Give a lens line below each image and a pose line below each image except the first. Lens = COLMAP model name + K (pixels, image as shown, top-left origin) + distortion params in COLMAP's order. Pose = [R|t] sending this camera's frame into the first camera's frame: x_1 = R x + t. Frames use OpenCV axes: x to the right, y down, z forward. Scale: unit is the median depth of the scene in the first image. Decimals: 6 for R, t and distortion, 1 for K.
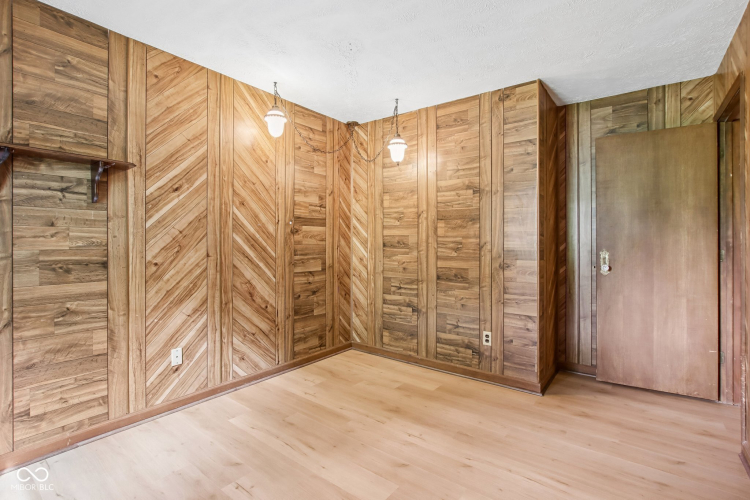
lens RADIAL K [[348.9, 0, 377.9], [0, 348.9, 242.4], [0, 0, 1]] dist [-0.022522, 0.005416]
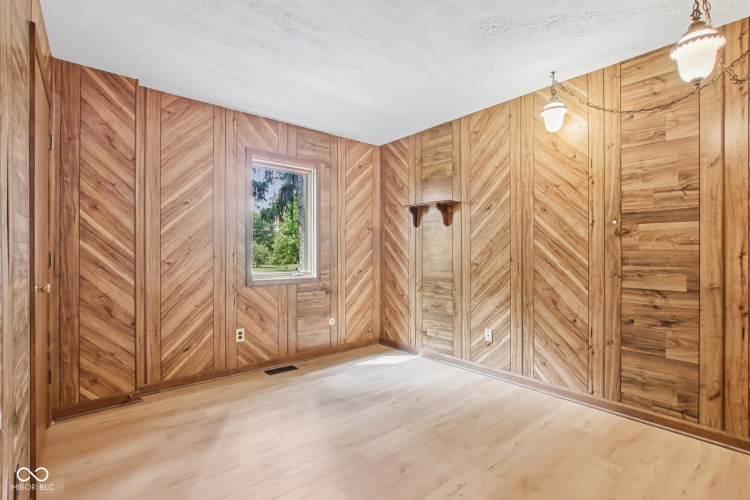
lens RADIAL K [[348.9, 0, 378.2], [0, 348.9, 254.1], [0, 0, 1]] dist [-0.022522, 0.005416]
pose [[-0.209198, 0.006609, -0.977851, 0.683955], [0.003301, 0.999976, 0.006052, 0.009306], [0.977868, -0.001962, -0.209215, 0.735329]]
